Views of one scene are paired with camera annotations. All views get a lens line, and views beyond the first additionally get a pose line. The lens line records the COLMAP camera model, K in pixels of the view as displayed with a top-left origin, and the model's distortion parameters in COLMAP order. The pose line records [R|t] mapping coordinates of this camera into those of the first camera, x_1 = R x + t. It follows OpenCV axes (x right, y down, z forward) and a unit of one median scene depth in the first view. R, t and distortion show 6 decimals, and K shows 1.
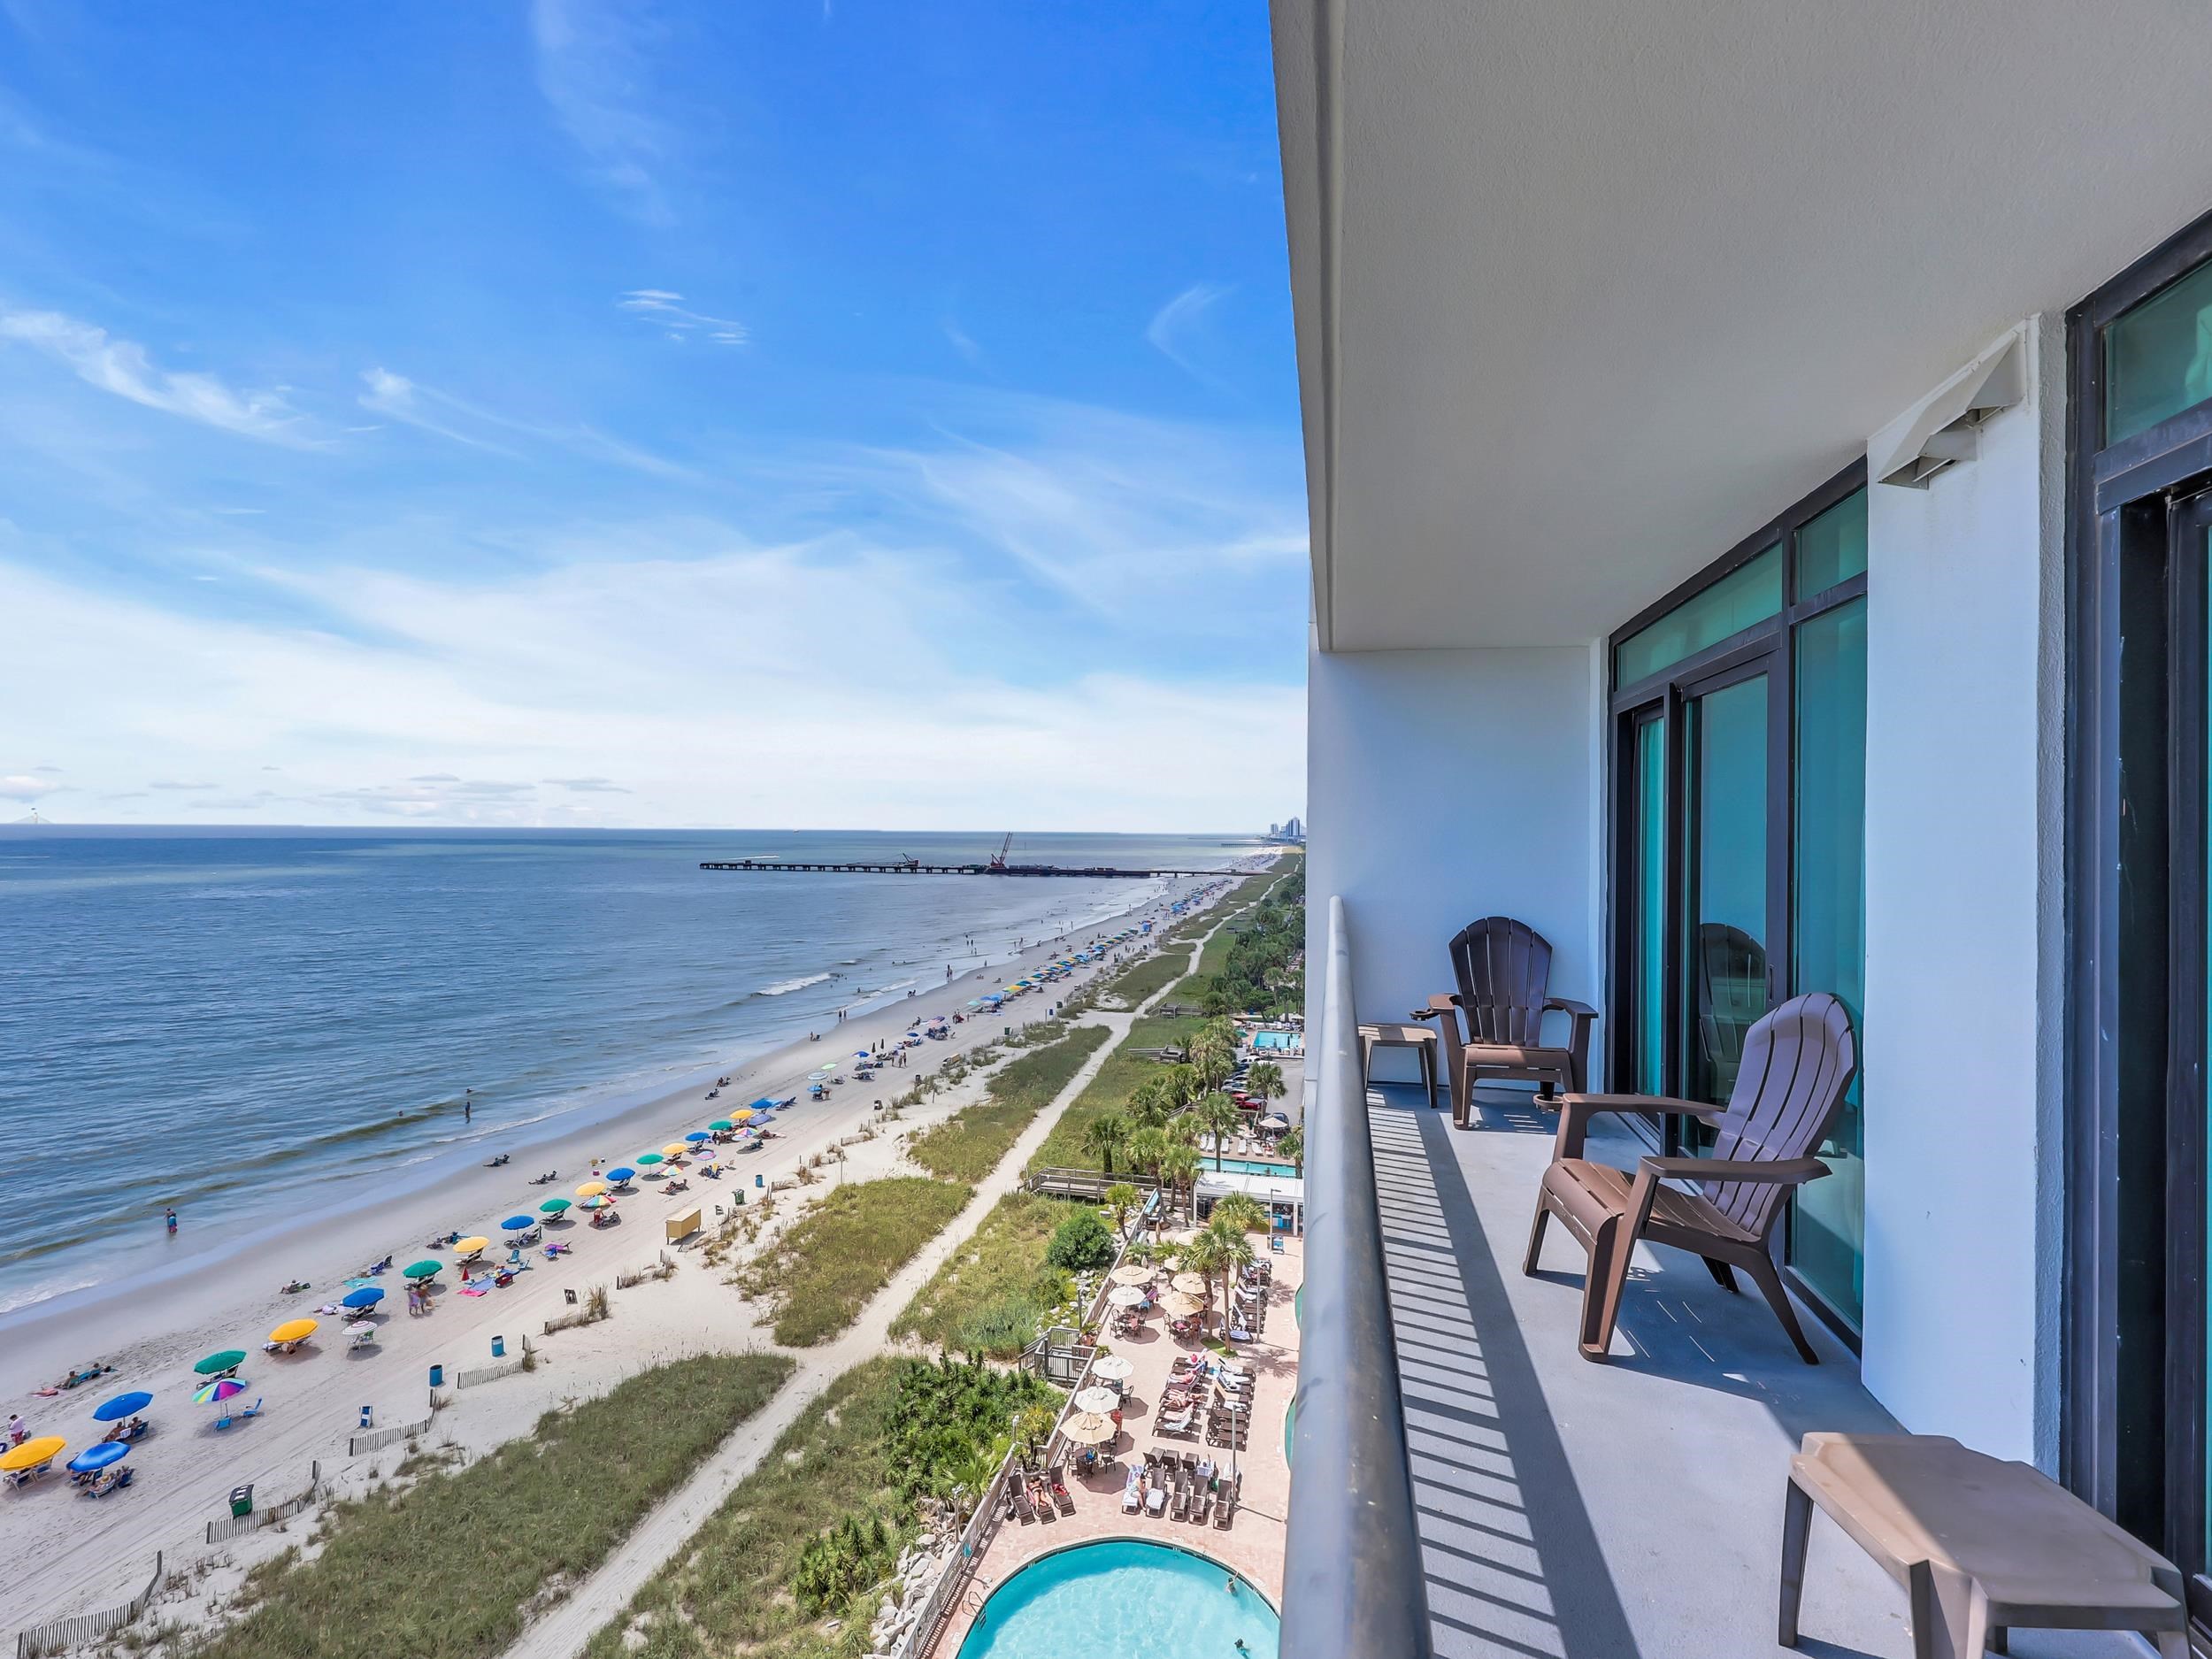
lens RADIAL K [[1019.4, 0, 1097.1], [0, 1019.4, 810.6], [0, 0, 1]] dist [0.001500, 0.000079]
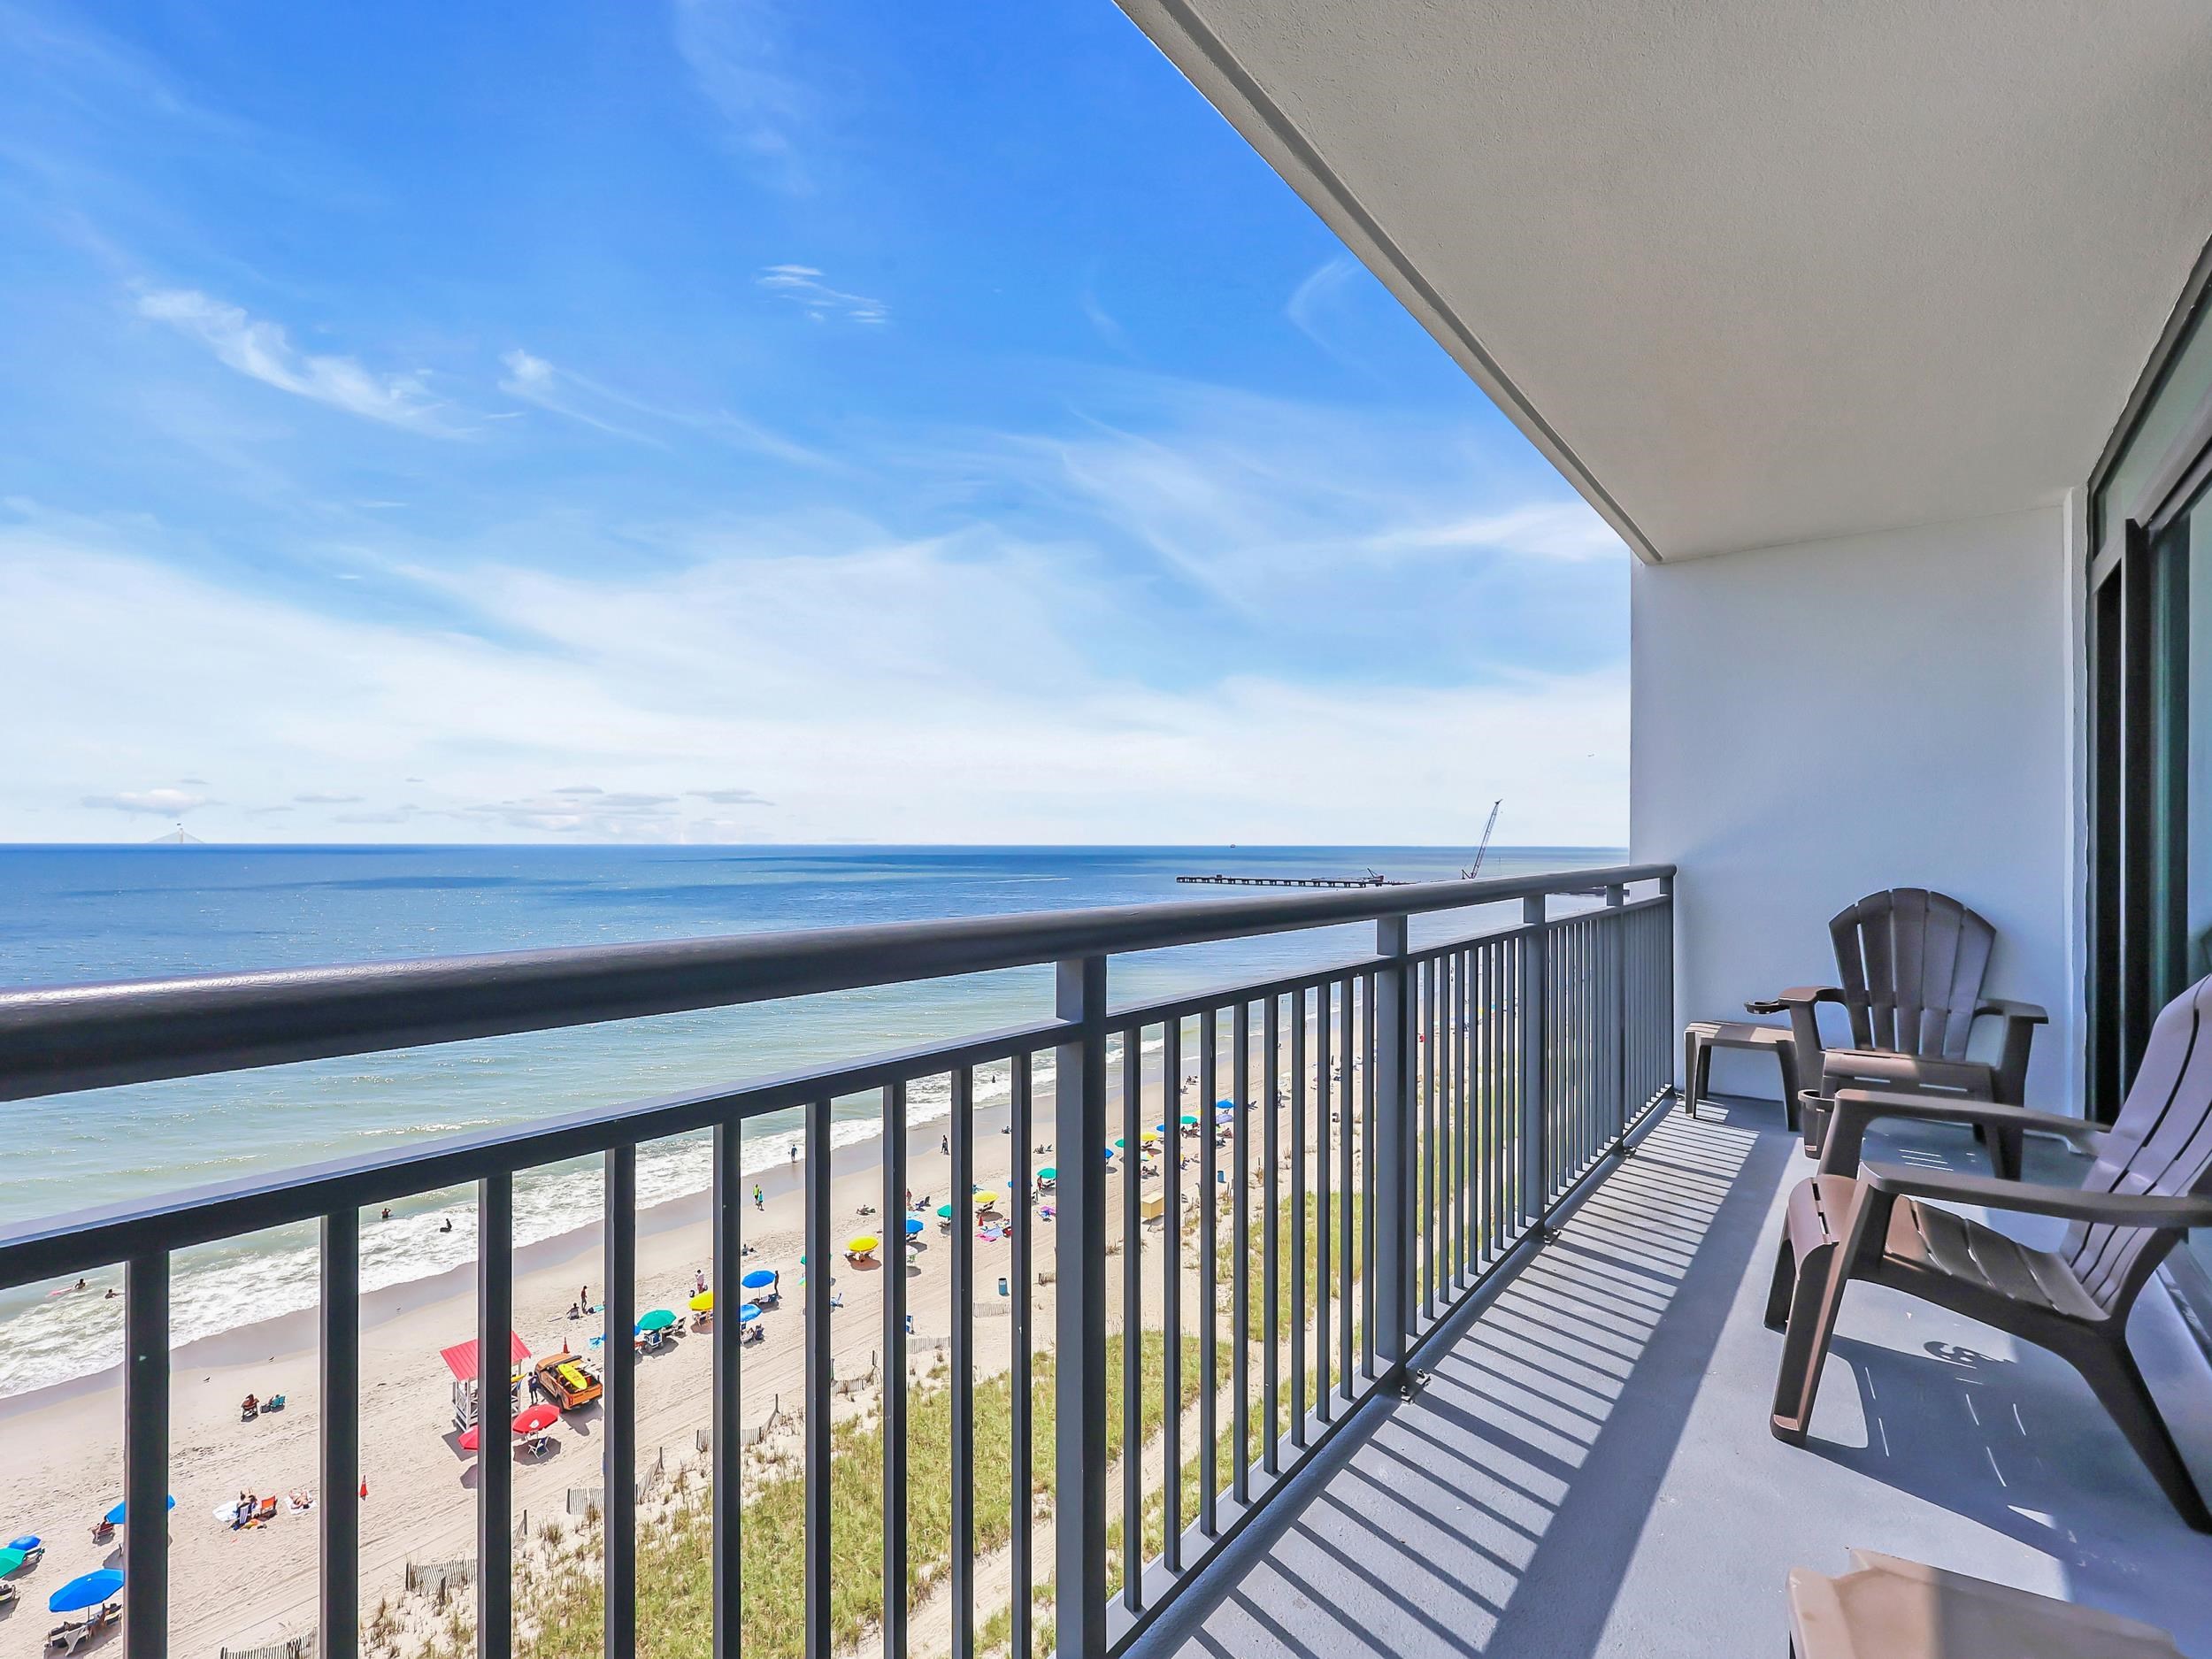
lens RADIAL K [[1016.2, 0, 1103.9], [0, 1016.2, 831.5], [0, 0, 1]] dist [0.001662, 0.000086]
pose [[0.901379, -0.012367, -0.432855, 0.192976], [0.014336, 0.999896, 0.001286, 0.055574], [0.432795, -0.007364, 0.901462, 0.081546]]
